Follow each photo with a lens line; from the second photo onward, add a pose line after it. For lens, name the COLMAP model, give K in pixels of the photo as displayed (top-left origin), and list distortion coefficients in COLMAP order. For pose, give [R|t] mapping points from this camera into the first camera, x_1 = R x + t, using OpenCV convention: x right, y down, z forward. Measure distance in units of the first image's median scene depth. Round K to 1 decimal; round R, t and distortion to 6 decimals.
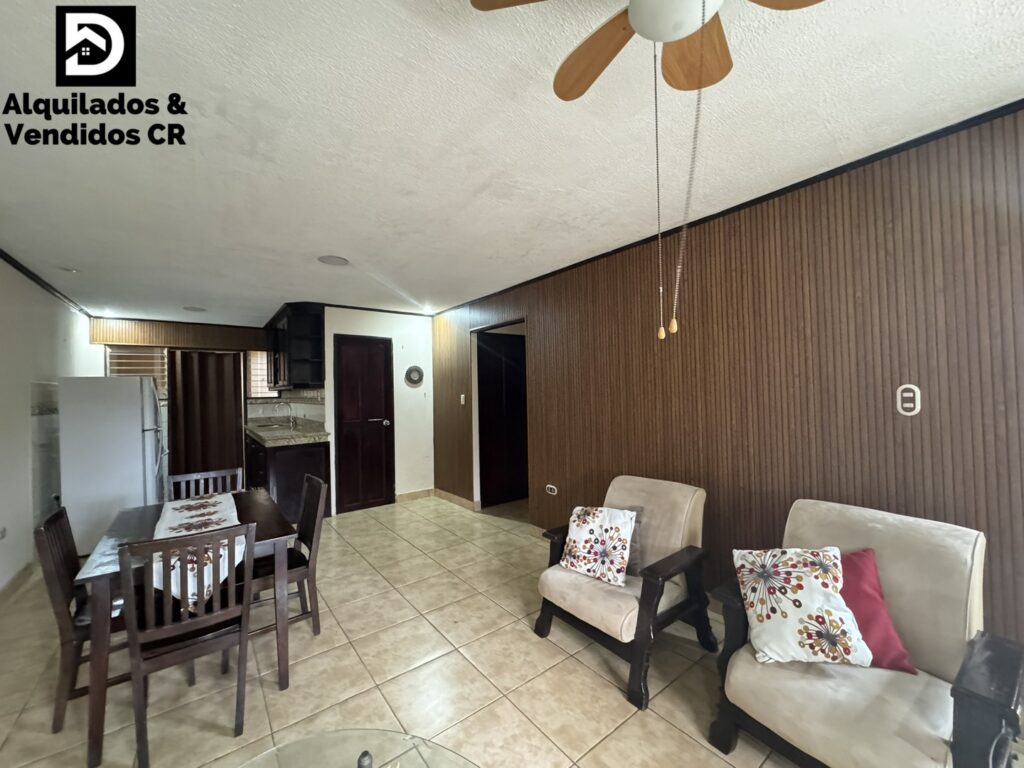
lens RADIAL K [[410.1, 0, 512.6], [0, 410.1, 384.5], [0, 0, 1]] dist [0.004576, 0.001487]
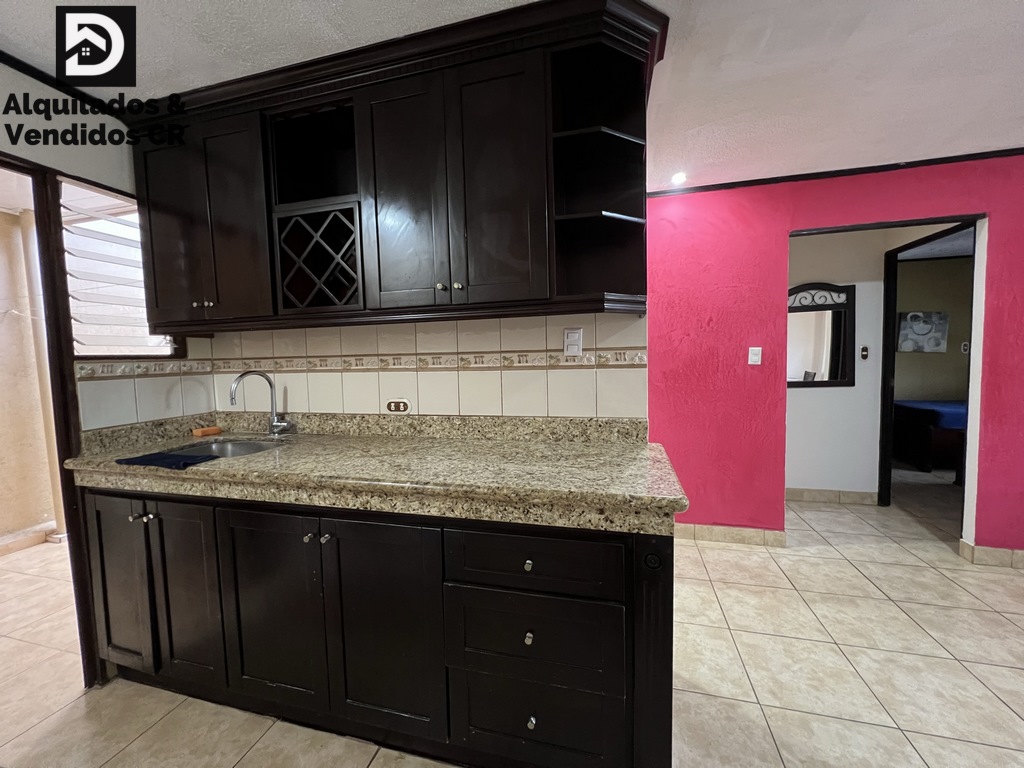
lens RADIAL K [[407.8, 0, 510.0], [0, 407.8, 383.6], [0, 0, 1]] dist [0.009349, -0.000176]
pose [[0.790590, -0.037039, 0.611225, -0.573585], [-0.005184, 0.997728, 0.067167, 0.029603], [-0.612324, -0.056270, 0.788602, 0.601109]]
